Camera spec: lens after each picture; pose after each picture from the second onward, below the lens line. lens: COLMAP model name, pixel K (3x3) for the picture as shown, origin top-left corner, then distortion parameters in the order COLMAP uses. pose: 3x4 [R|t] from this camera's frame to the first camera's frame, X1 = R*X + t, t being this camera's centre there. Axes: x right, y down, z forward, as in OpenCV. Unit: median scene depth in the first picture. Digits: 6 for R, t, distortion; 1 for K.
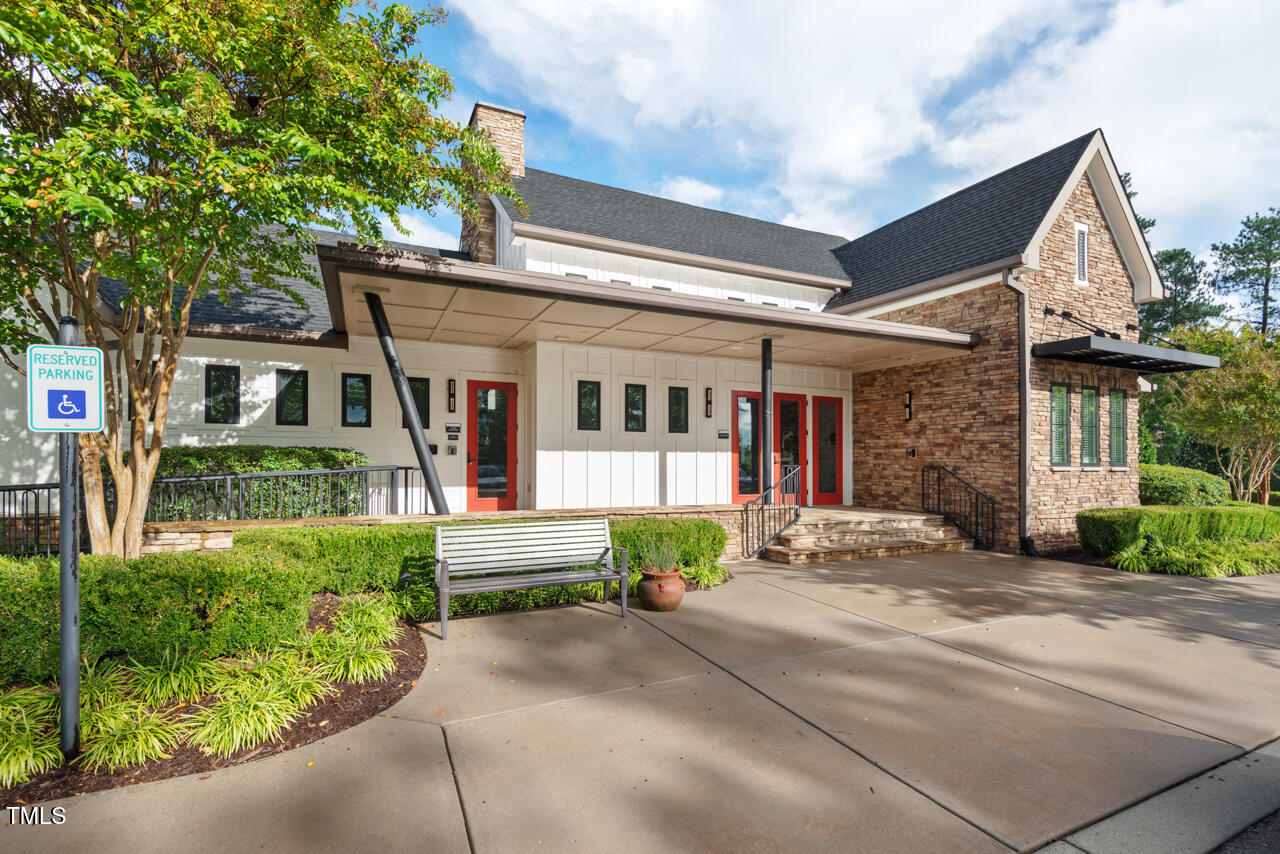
lens RADIAL K [[586.6, 0, 643.5], [0, 586.6, 452.4], [0, 0, 1]] dist [0.026001, -0.017921]
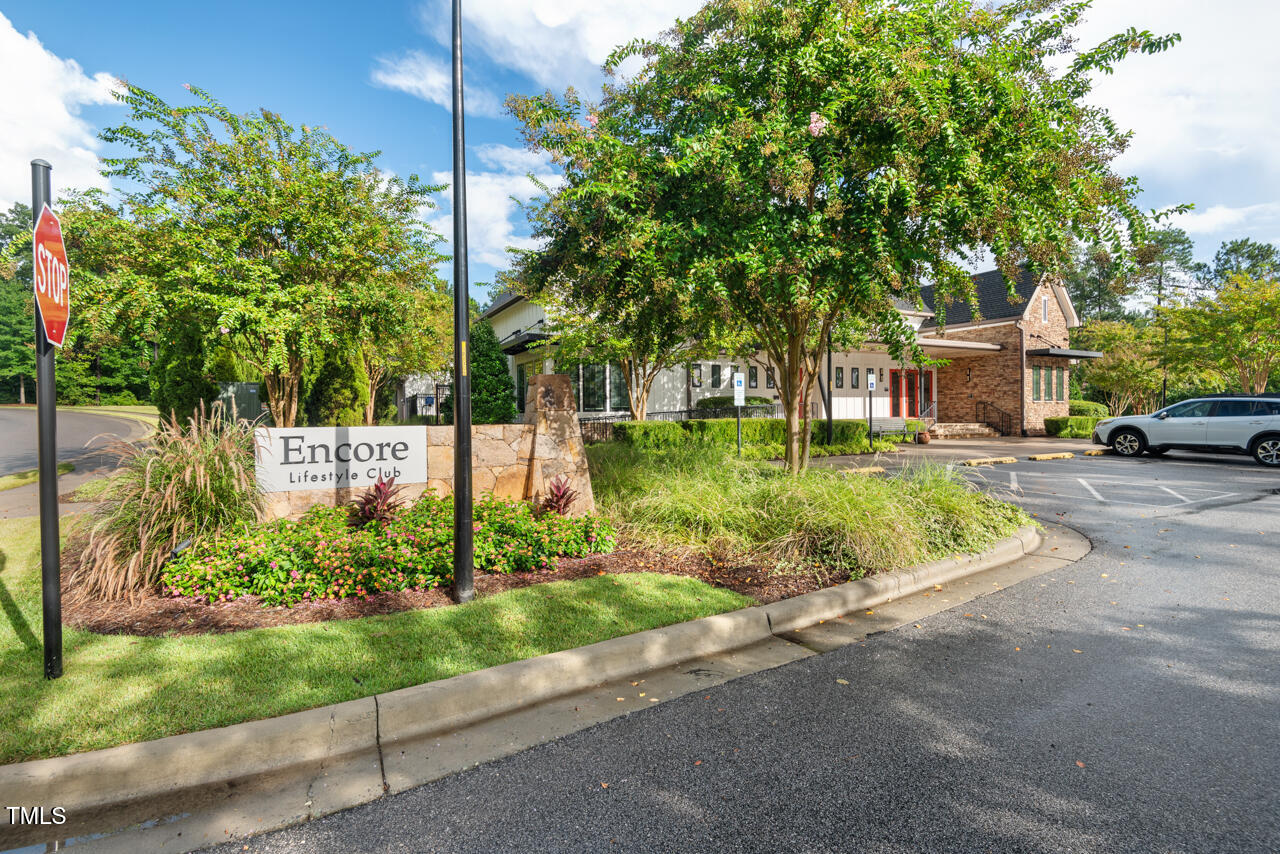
lens RADIAL K [[573.9, 0, 639.0], [0, 573.9, 418.0], [0, 0, 1]] dist [0.024253, -0.016666]
pose [[0.998620, -0.016070, 0.049998, -0.982332], [0.015206, 0.999729, 0.017622, 0.027393], [-0.050267, -0.016837, 0.998594, -1.208991]]
